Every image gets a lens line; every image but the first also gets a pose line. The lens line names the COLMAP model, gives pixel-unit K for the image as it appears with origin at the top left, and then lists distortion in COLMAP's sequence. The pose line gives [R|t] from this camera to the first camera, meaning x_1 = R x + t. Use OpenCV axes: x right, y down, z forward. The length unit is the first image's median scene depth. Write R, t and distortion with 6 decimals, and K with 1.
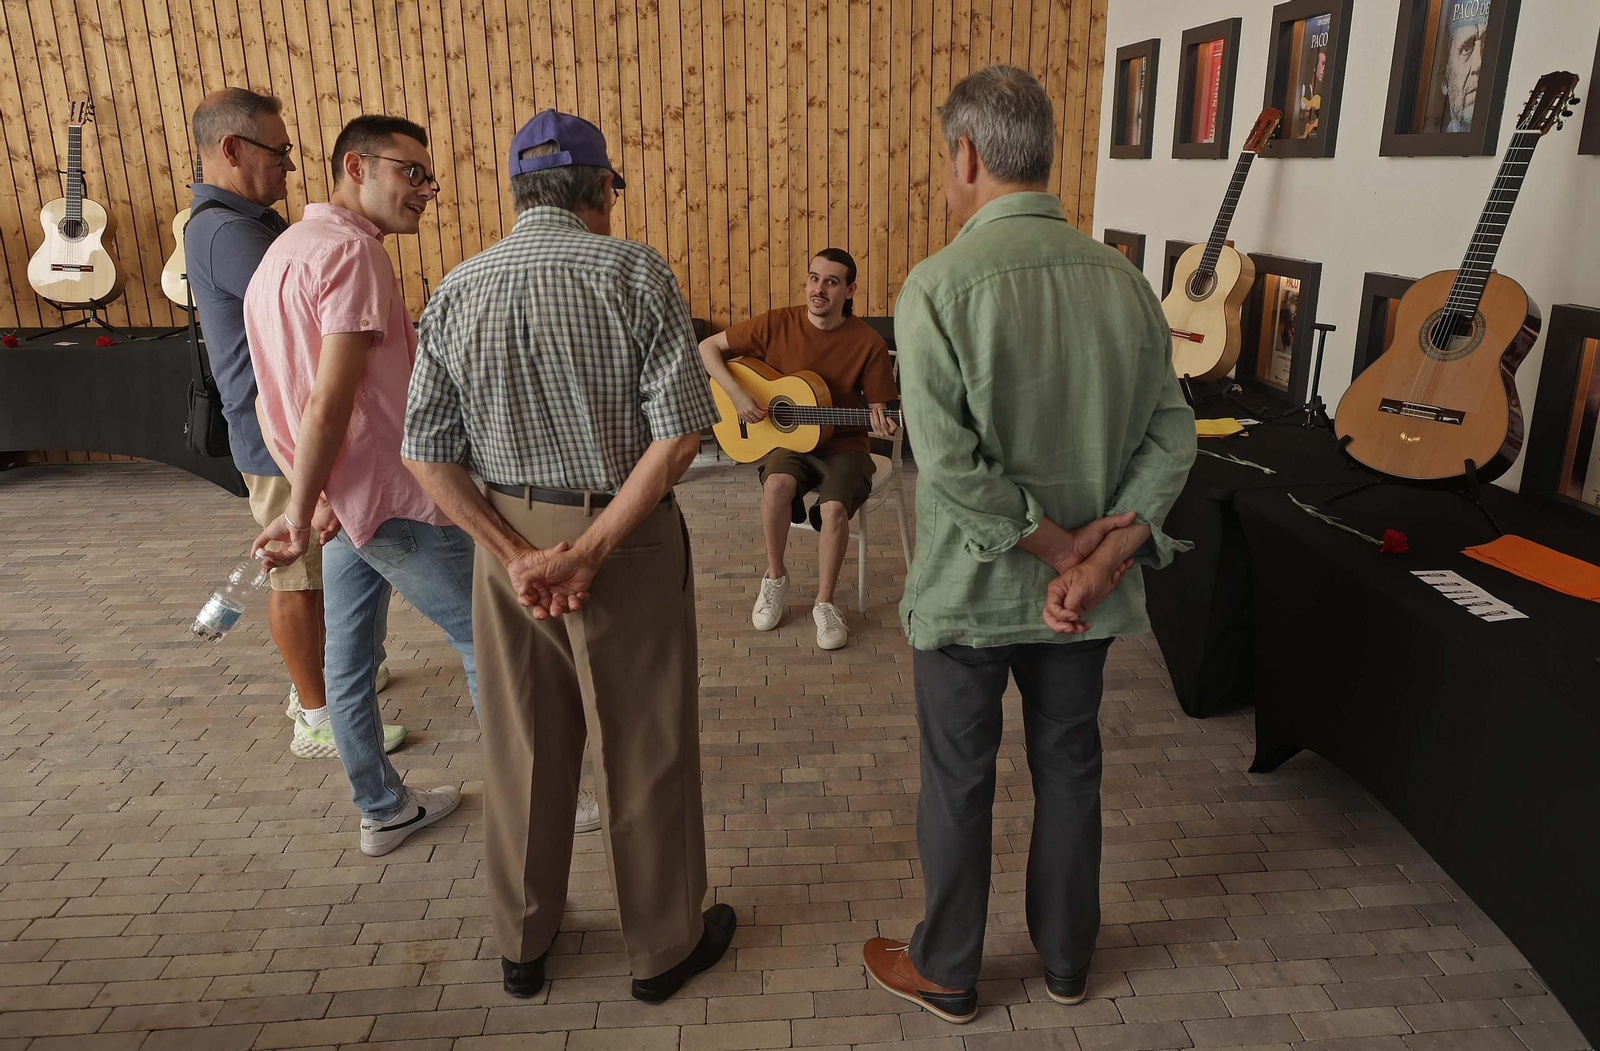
lens RADIAL K [[1164.7, 0, 819.4], [0, 1164.7, 494.3], [0, 0, 1]] dist [0.019135, 0.003289]
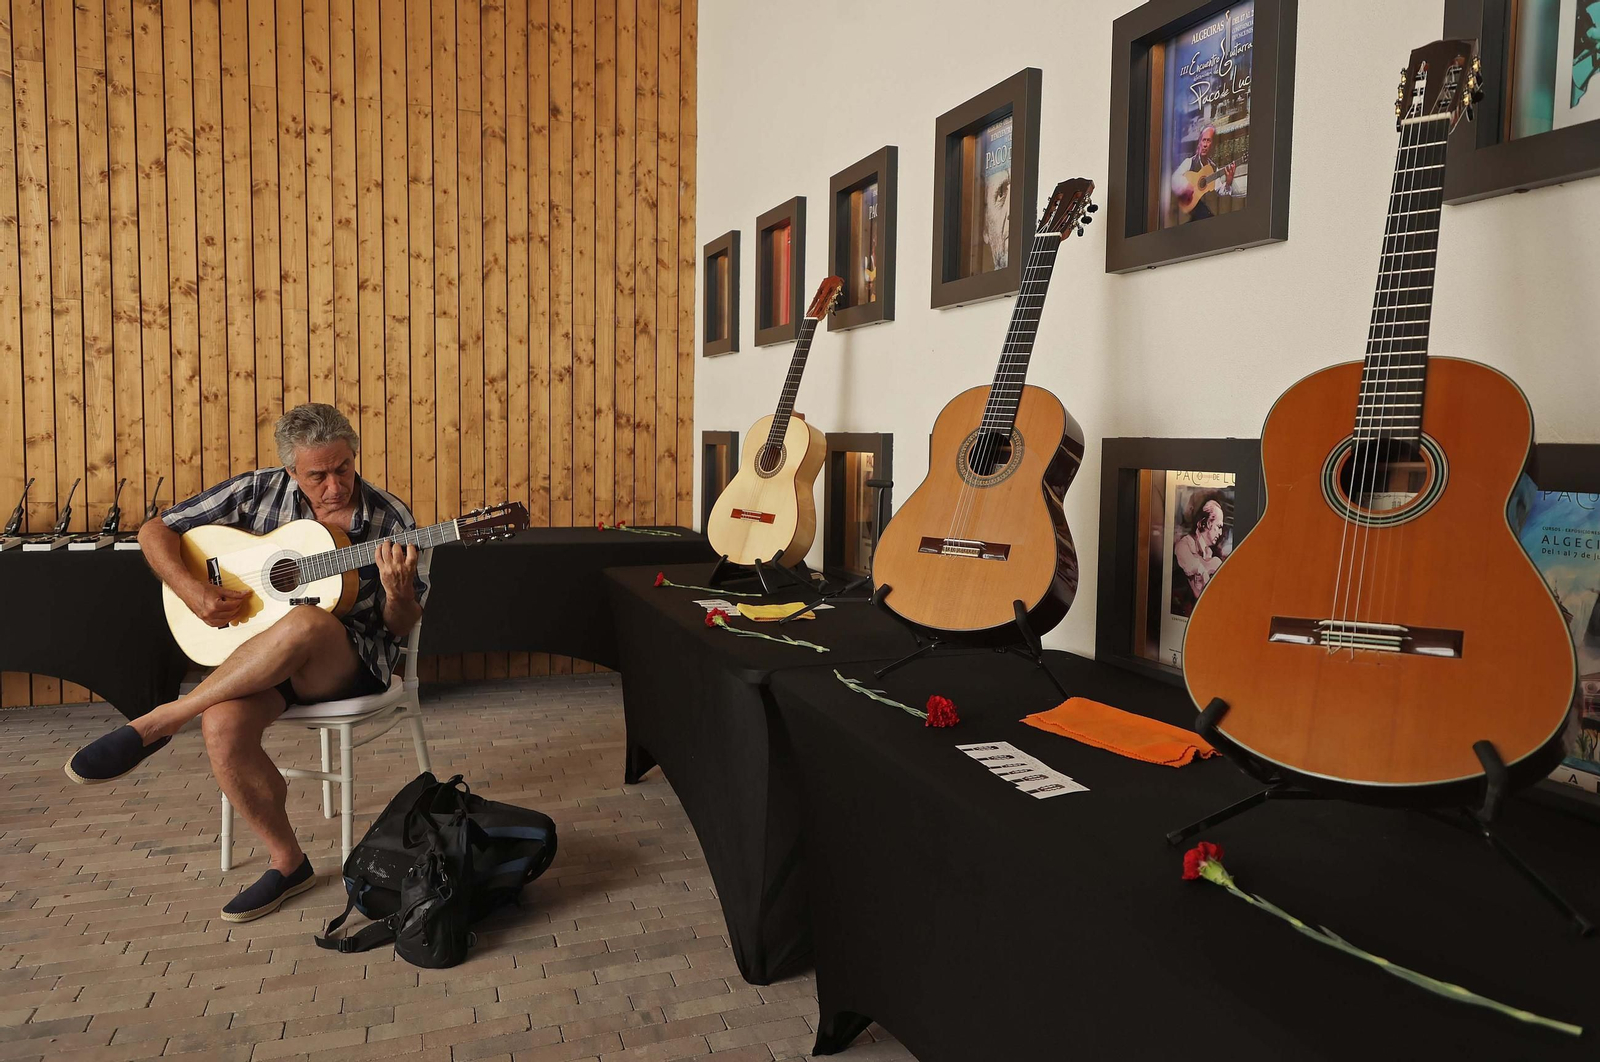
lens RADIAL K [[1164.7, 0, 831.7], [0, 1164.7, 505.0], [0, 0, 1]] dist [0.019135, 0.003289]
pose [[0.963210, 0.000406, 0.268749, 0.098708], [0.057776, 0.976304, -0.208546, 0.028825], [-0.262466, 0.216401, 0.940363, 0.123604]]
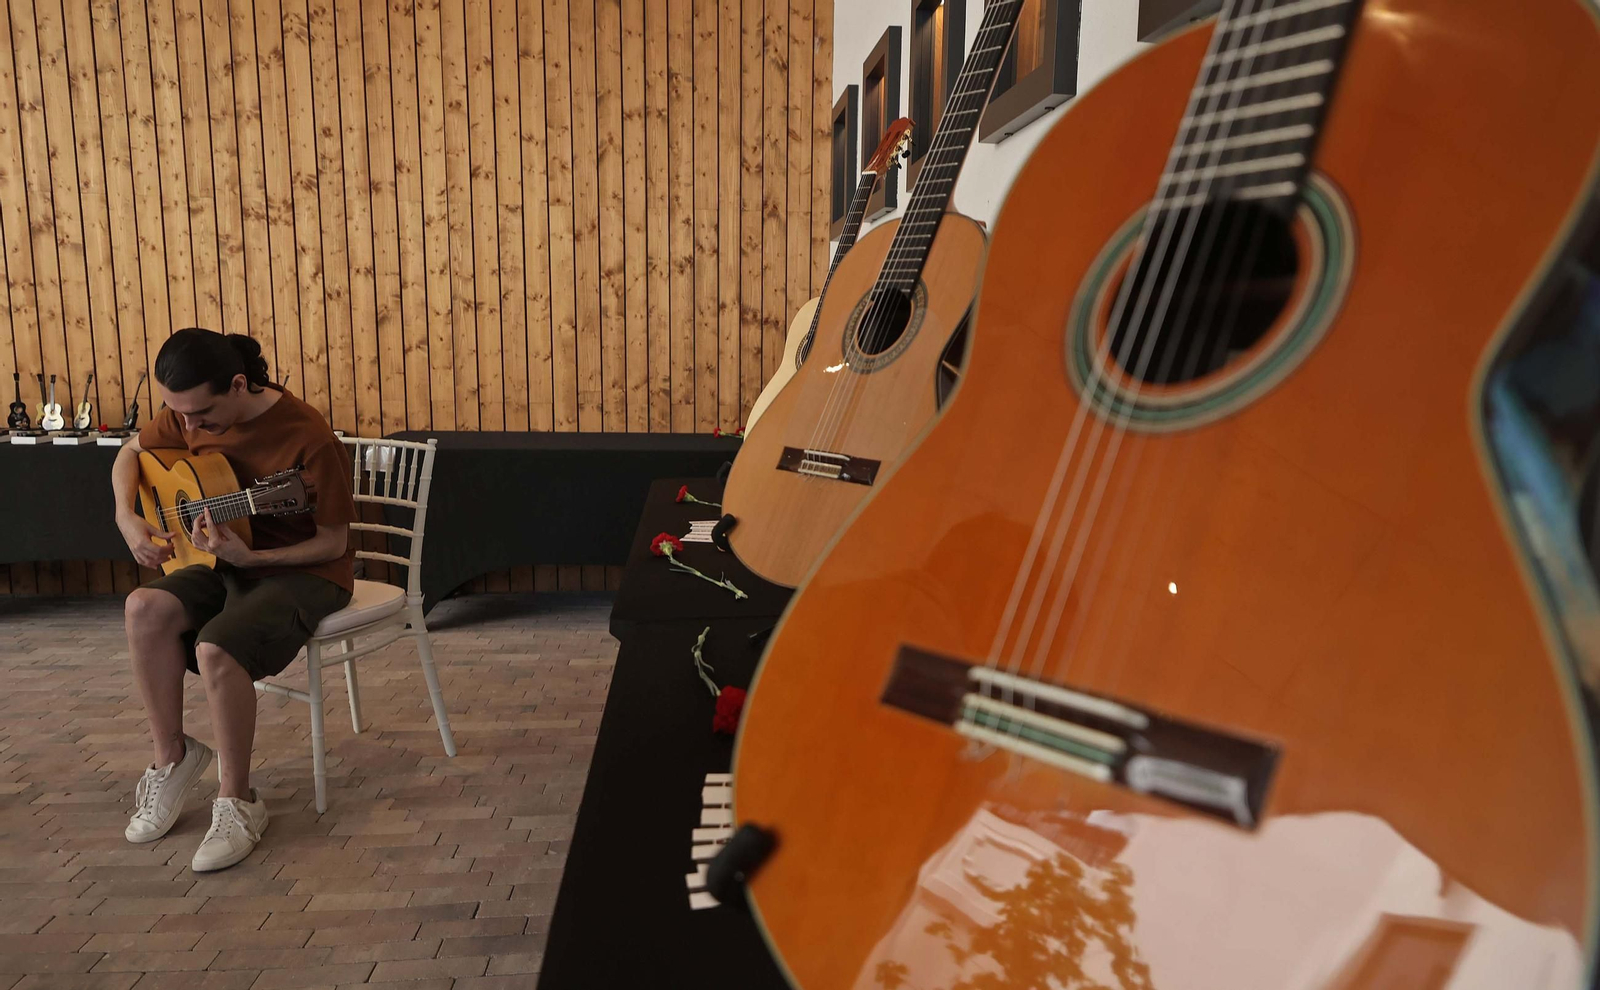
lens RADIAL K [[1150.8, 0, 791.7], [0, 1150.8, 524.3], [0, 0, 1]] dist [0.015259, 0.005708]
pose [[0.999863, 0.014354, -0.008297, 0.234966], [-0.015267, 0.992272, -0.123142, 0.009583], [0.006466, 0.123252, 0.992354, 0.226099]]
